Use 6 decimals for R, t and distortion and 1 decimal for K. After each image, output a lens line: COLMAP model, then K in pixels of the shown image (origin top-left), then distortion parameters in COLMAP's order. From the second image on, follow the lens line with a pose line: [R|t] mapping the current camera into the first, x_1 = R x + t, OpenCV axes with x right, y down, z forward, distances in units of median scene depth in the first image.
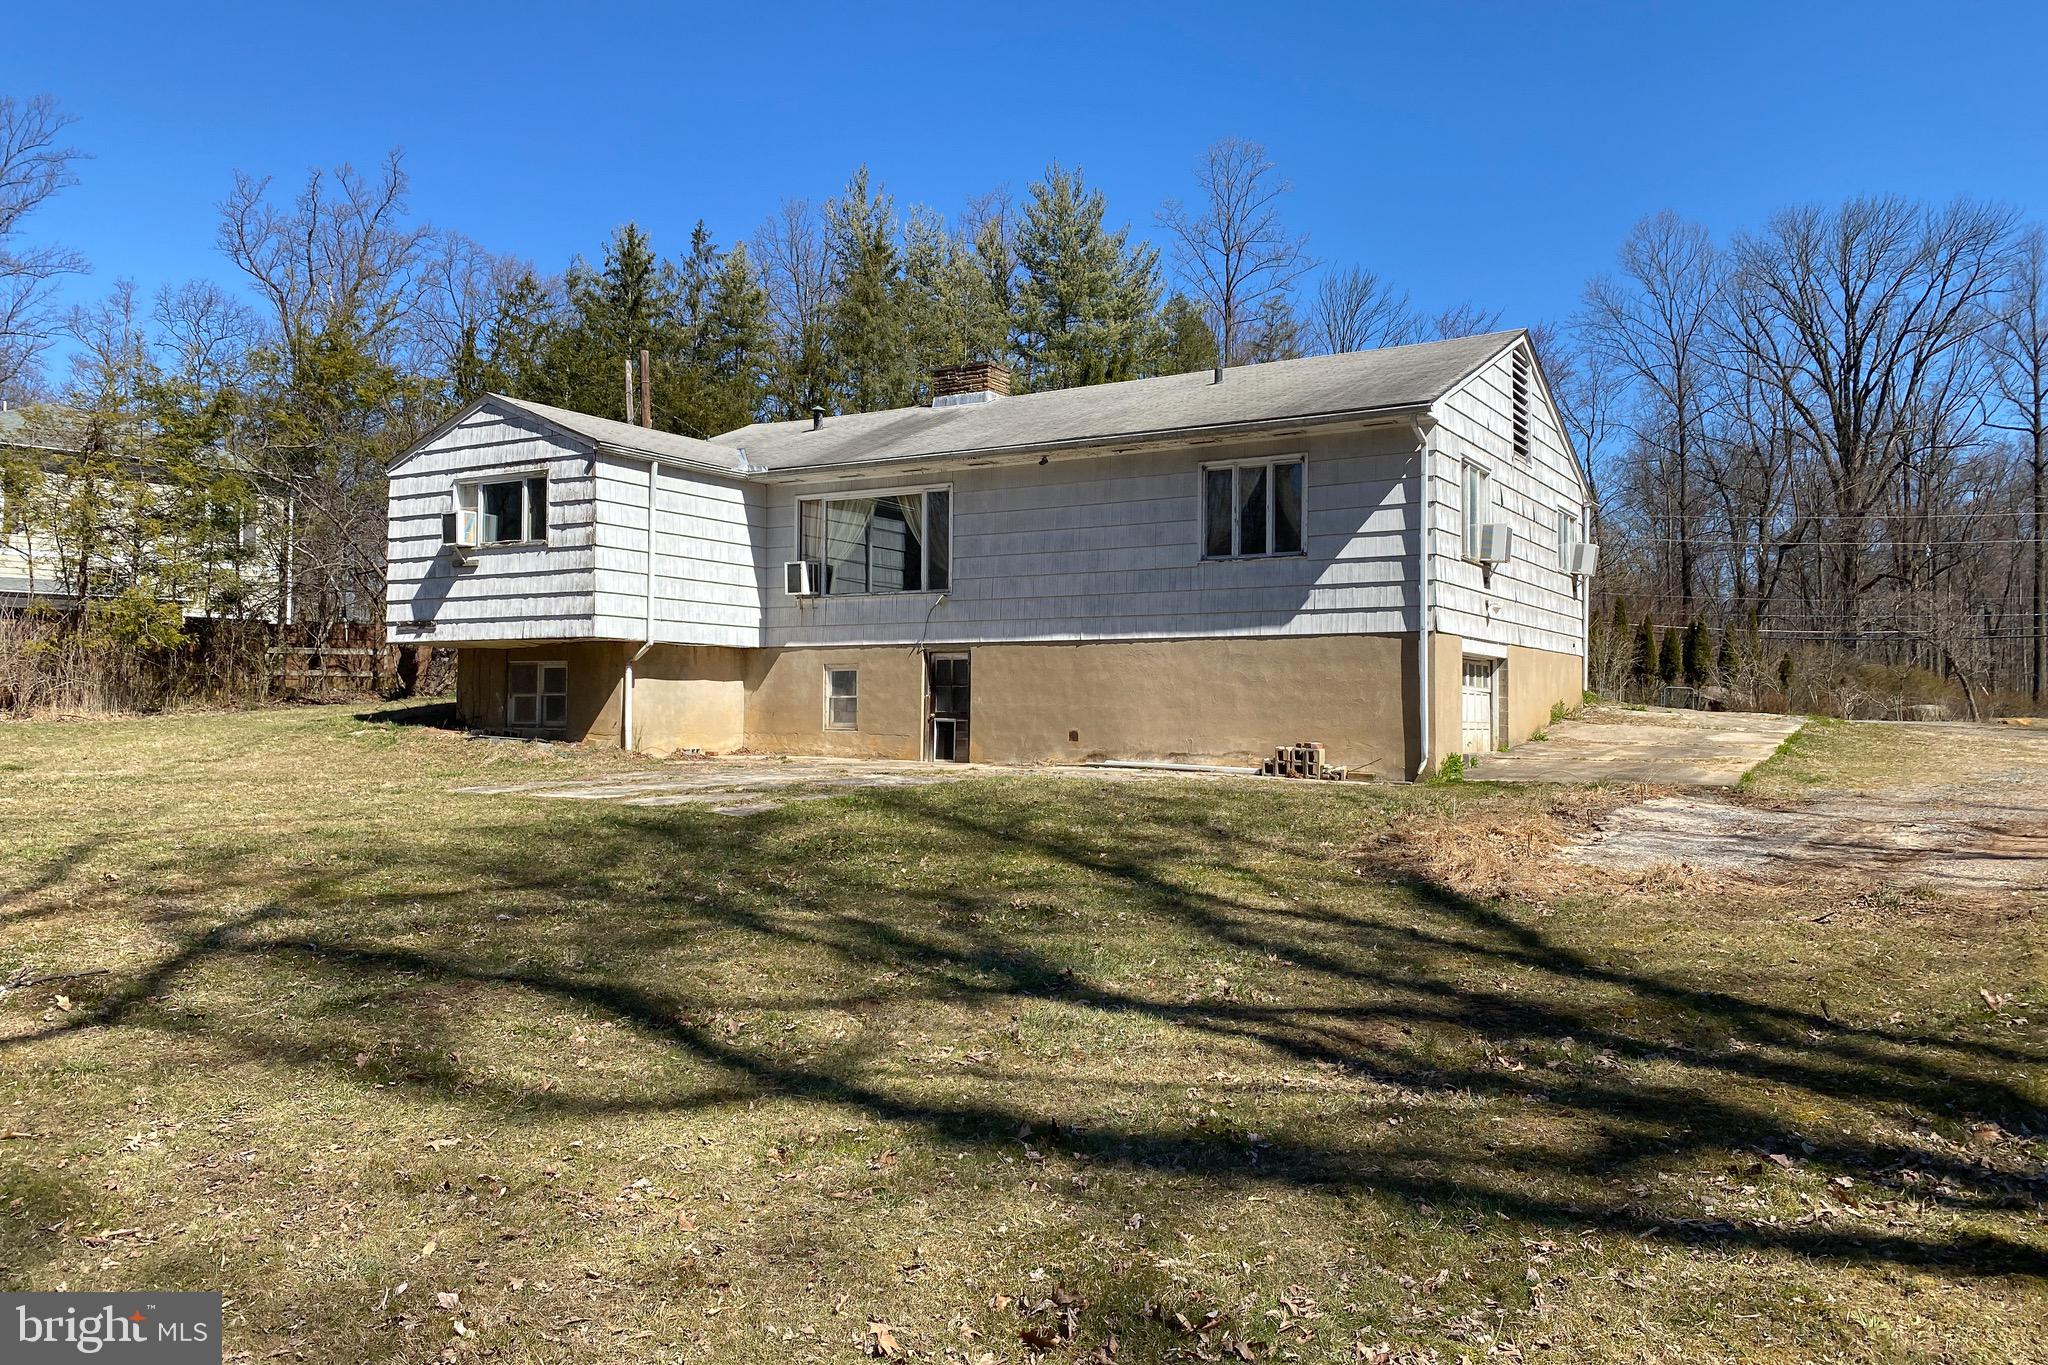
lens RADIAL K [[1548.6, 0, 1024.0], [0, 1548.6, 682.5], [0, 0, 1]] dist [0.171149, -0.477332]
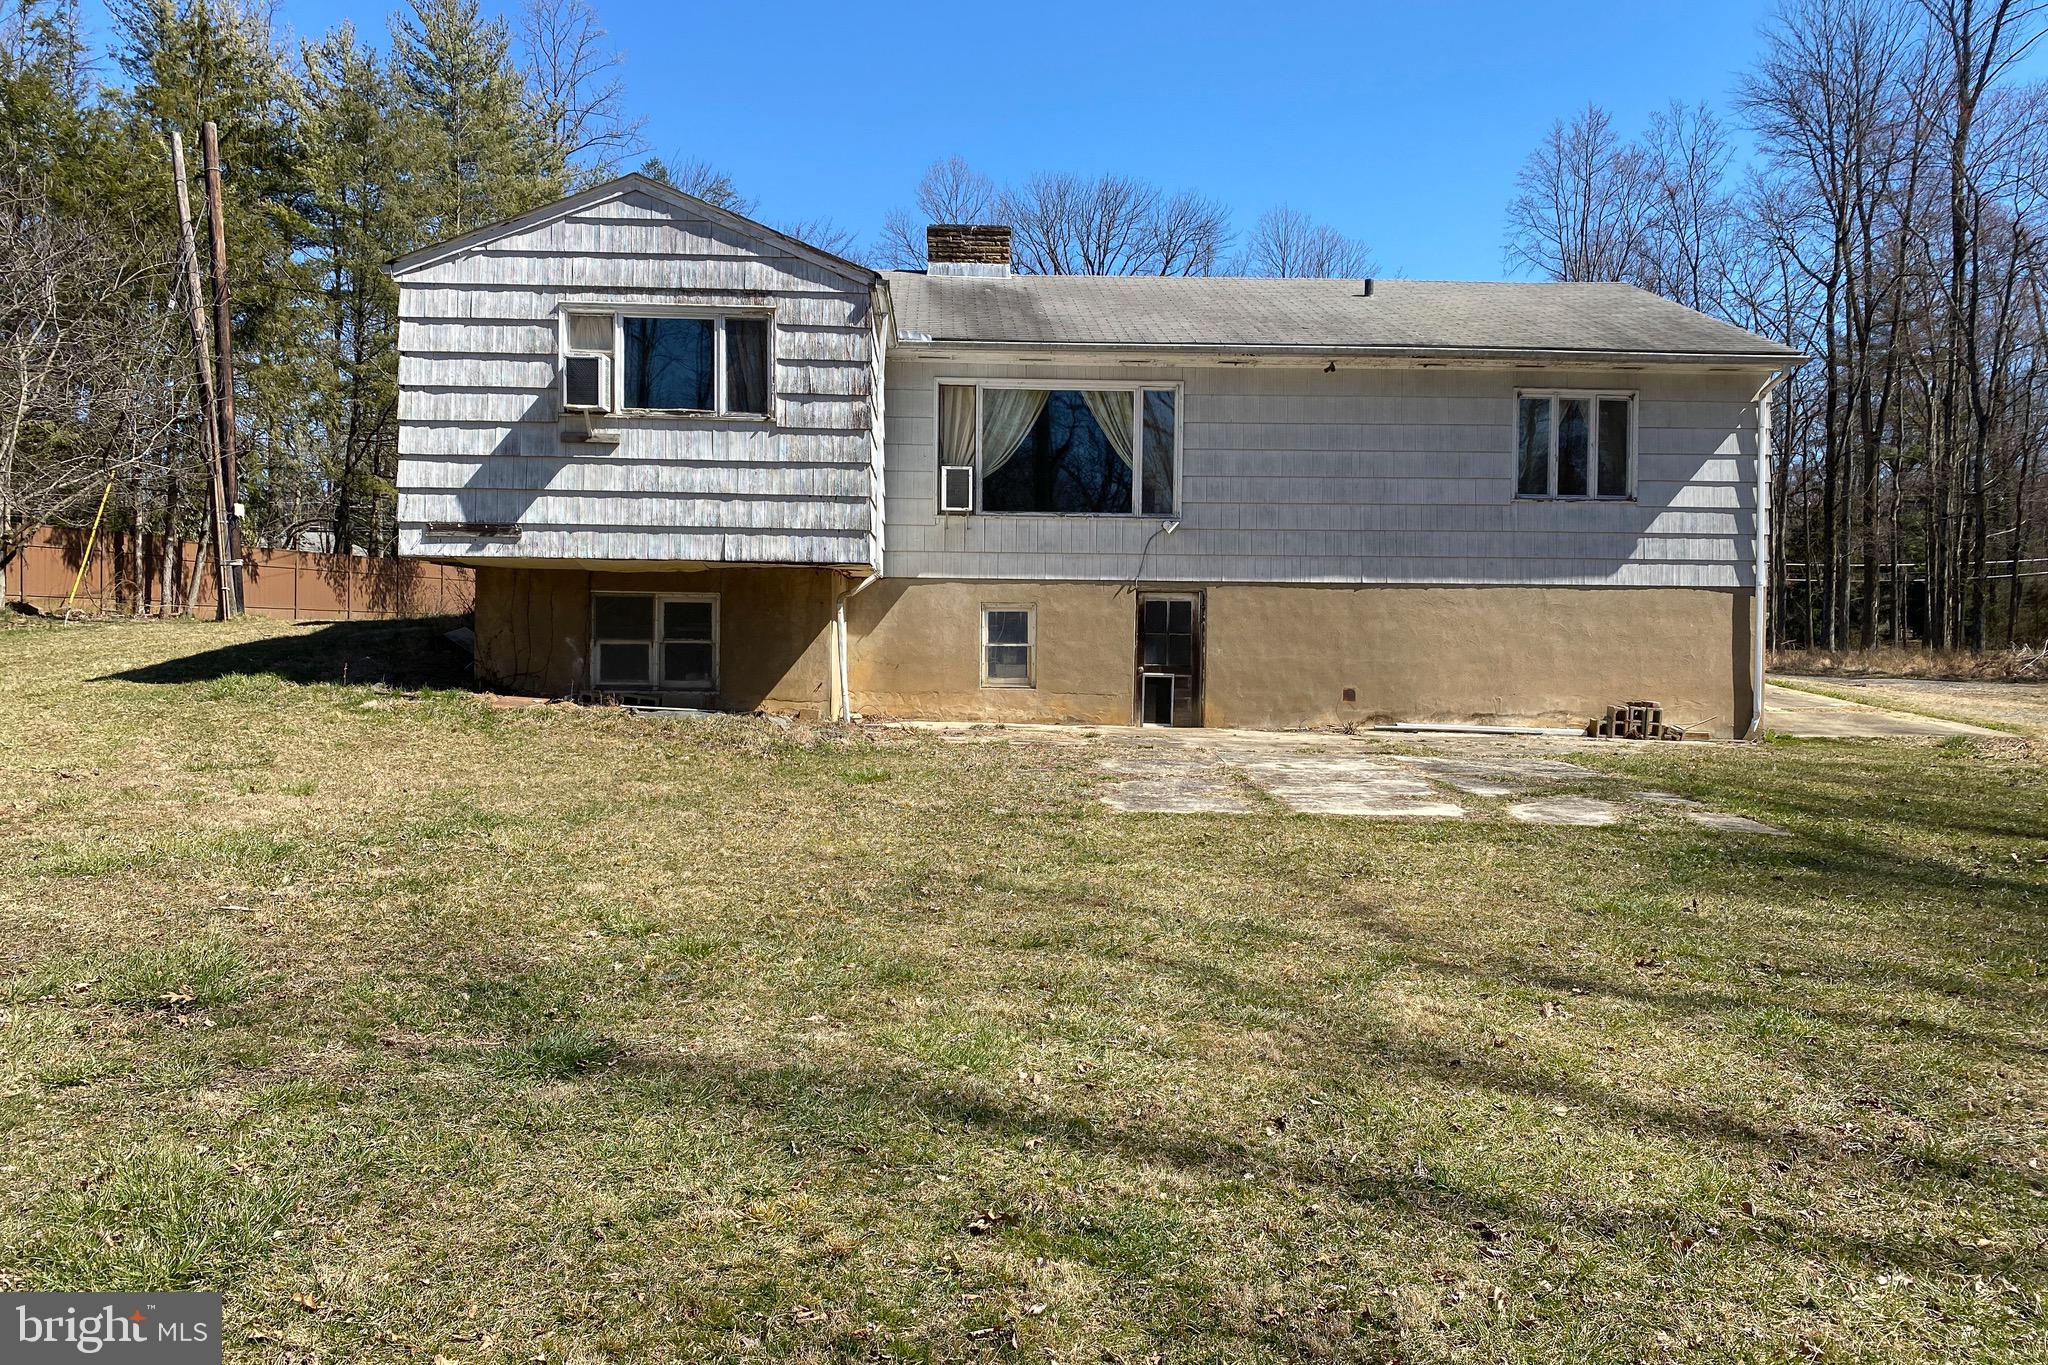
lens RADIAL K [[1548.6, 0, 1024.0], [0, 1548.6, 682.5], [0, 0, 1]] dist [0.171149, -0.477332]
pose [[0.829074, -0.012280, 0.559005, -0.589730], [-0.018438, 0.998615, 0.049284, -0.011329], [-0.558835, -0.051167, 0.827699, 0.379543]]
